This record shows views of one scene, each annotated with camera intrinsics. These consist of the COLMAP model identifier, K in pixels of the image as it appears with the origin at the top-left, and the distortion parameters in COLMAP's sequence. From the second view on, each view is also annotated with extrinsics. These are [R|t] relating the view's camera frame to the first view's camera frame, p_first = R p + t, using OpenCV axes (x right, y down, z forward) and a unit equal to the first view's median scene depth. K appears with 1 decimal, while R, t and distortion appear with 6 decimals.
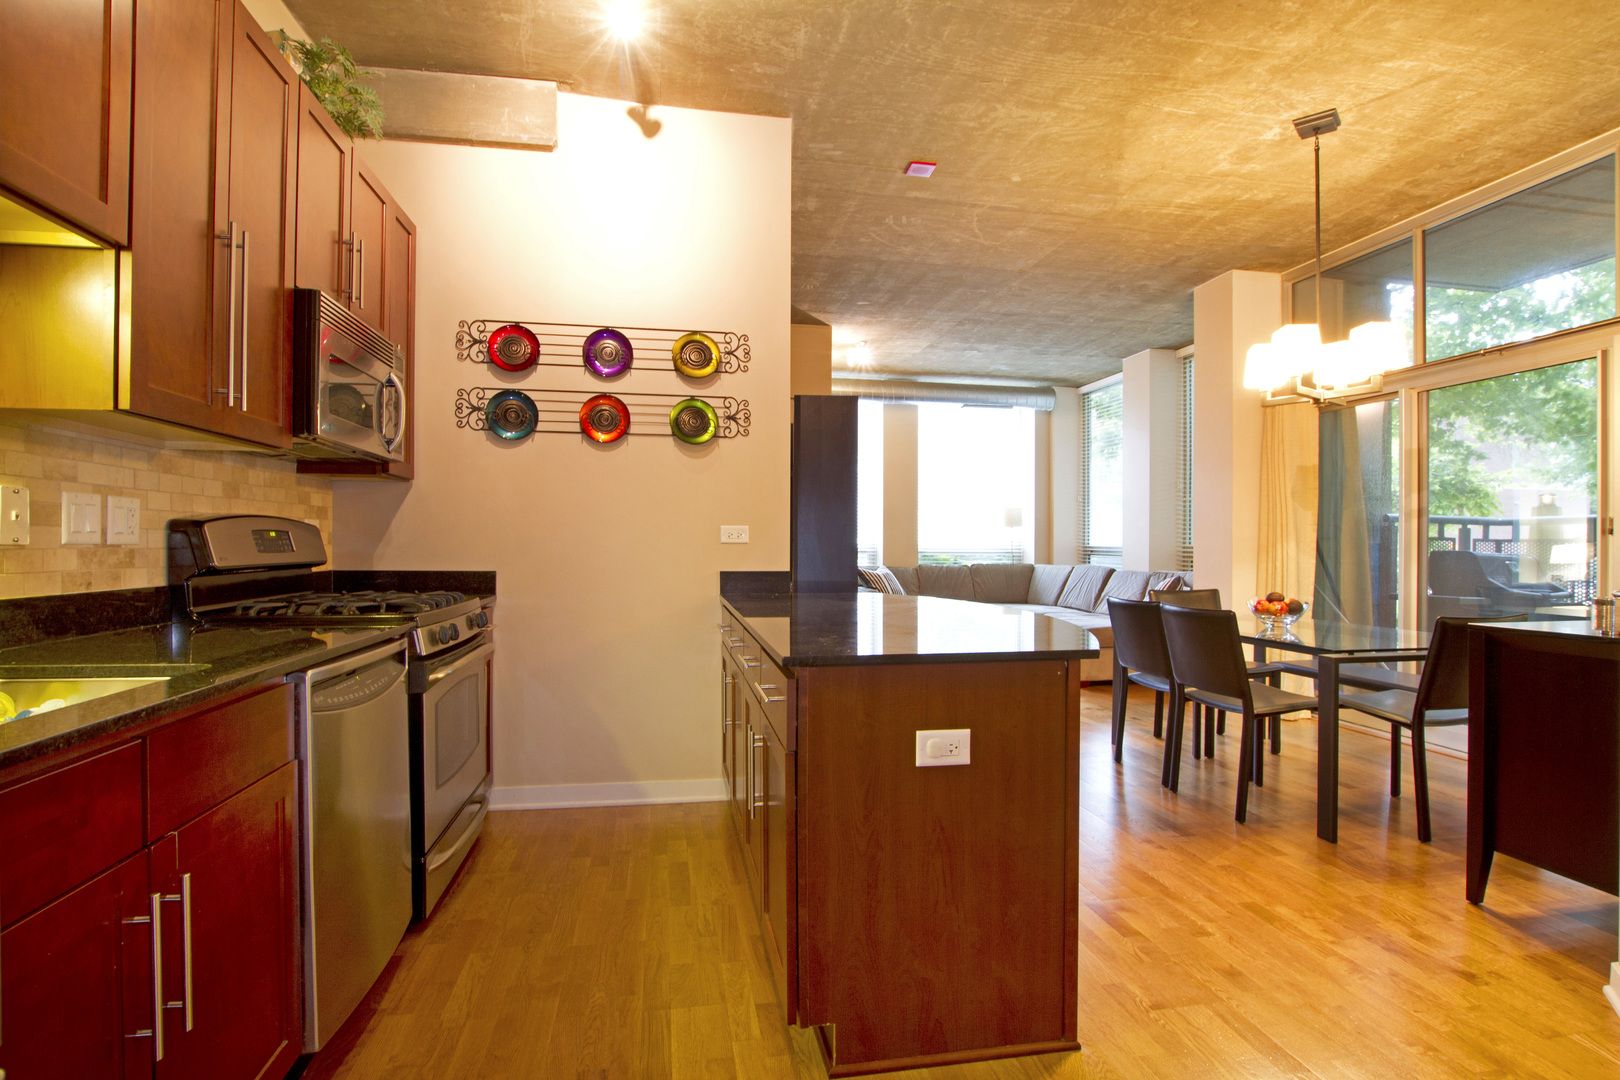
lens RADIAL K [[794.1, 0, 803.0], [0, 794.1, 548.4], [0, 0, 1]] dist [-0.026489, 0.000776]
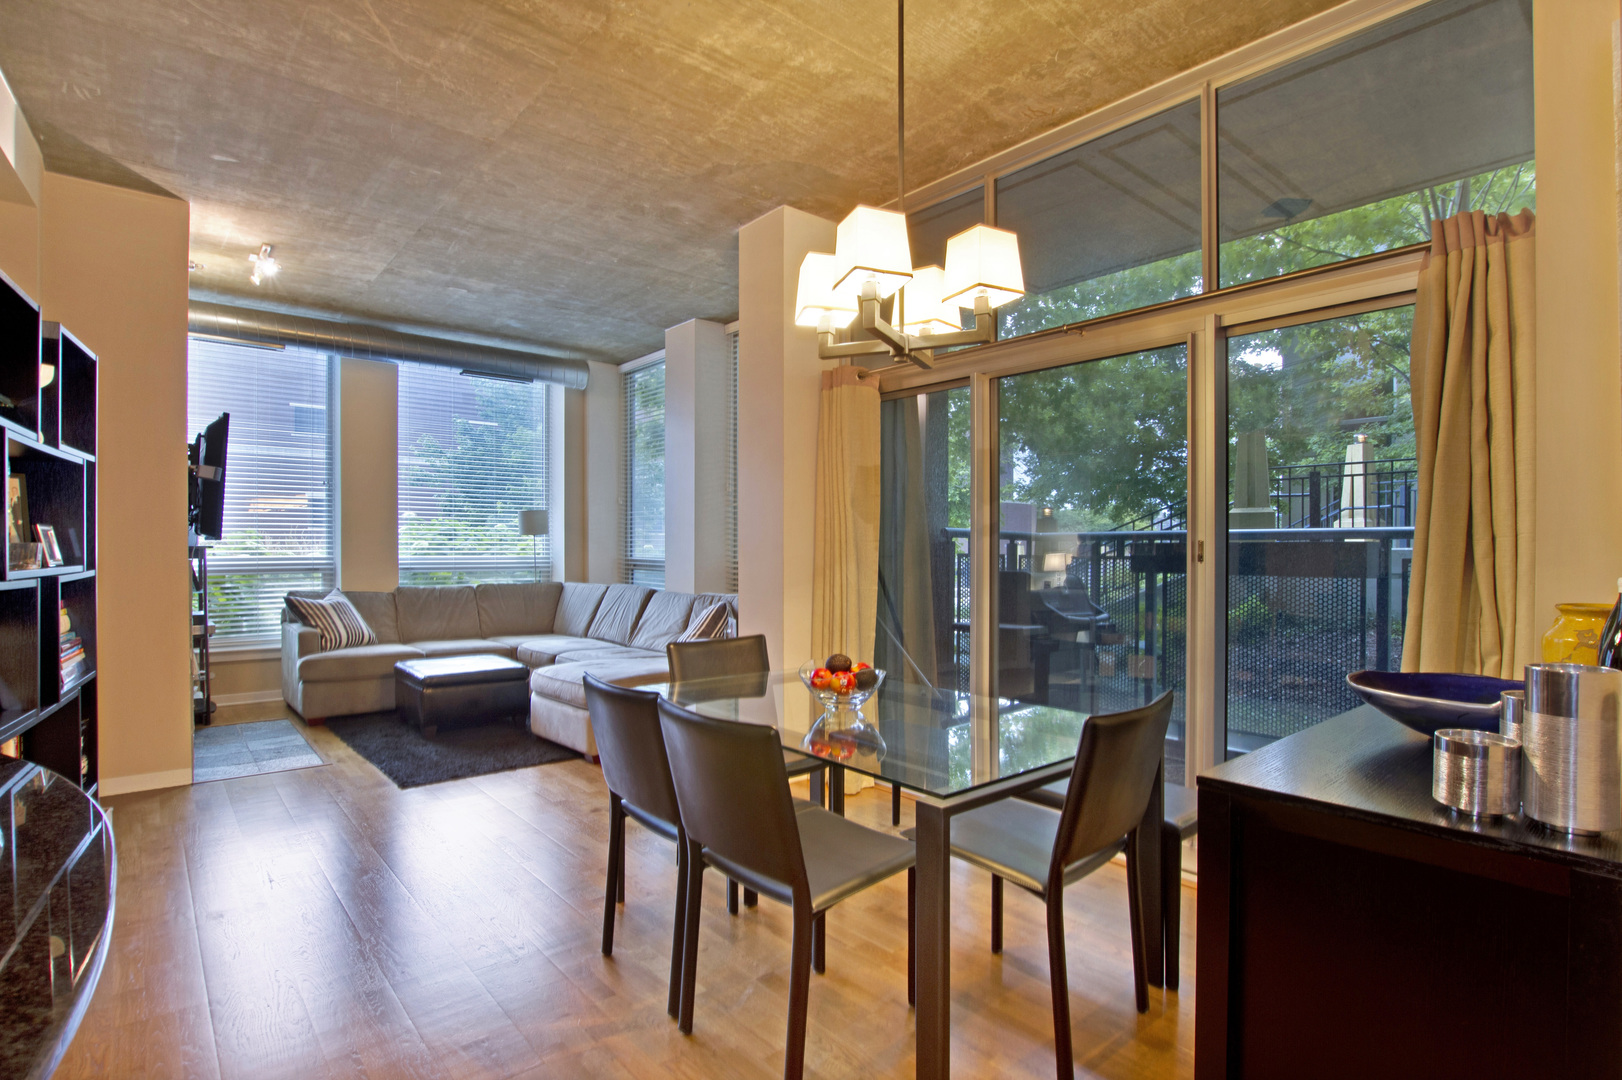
lens RADIAL K [[798.3, 0, 811.0], [0, 798.3, 540.0], [0, 0, 1]] dist [-0.020082, 0.000173]
pose [[0.865951, 0.001627, 0.500126, 0.269762], [0.004280, 0.999934, -0.010662, -0.032610], [-0.500110, 0.011373, 0.865887, 0.472439]]
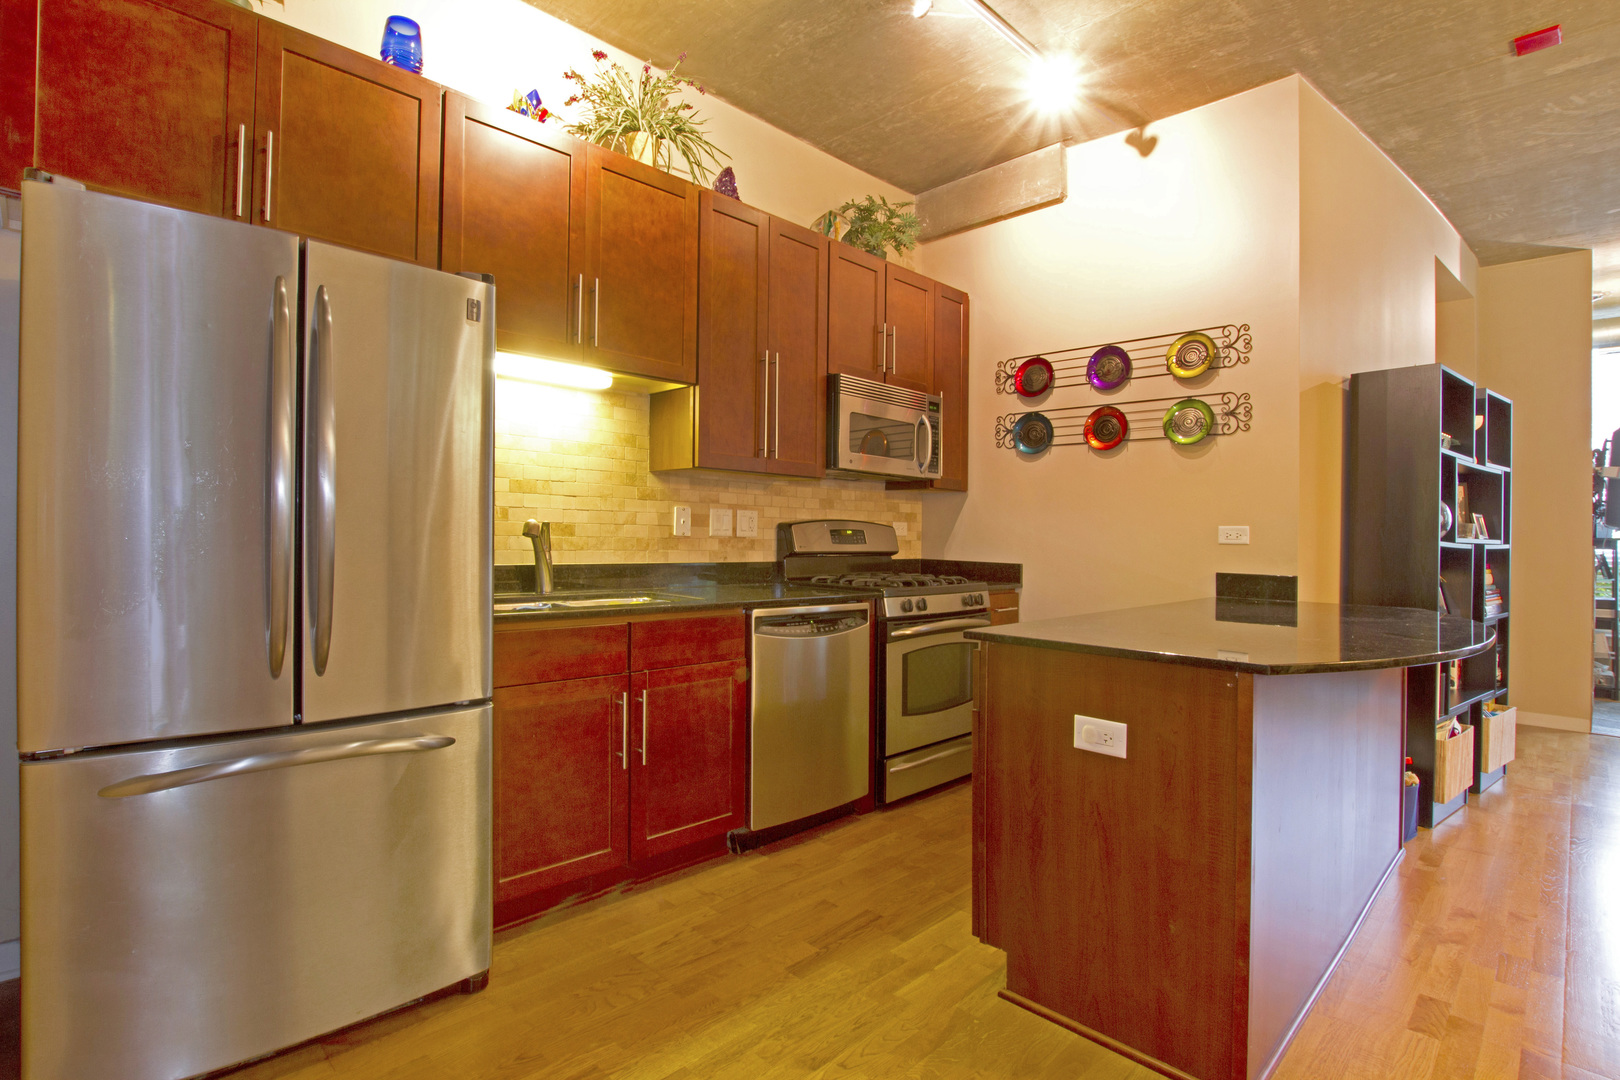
lens RADIAL K [[797.4, 0, 810.0], [0, 797.4, 540.0], [0, 0, 1]] dist [-0.020082, 0.000173]
pose [[0.573514, 0.010790, -0.819125, 0.388771], [-0.022561, 0.999742, -0.002627, 0.001923], [0.818885, 0.019987, 0.573610, 0.037671]]
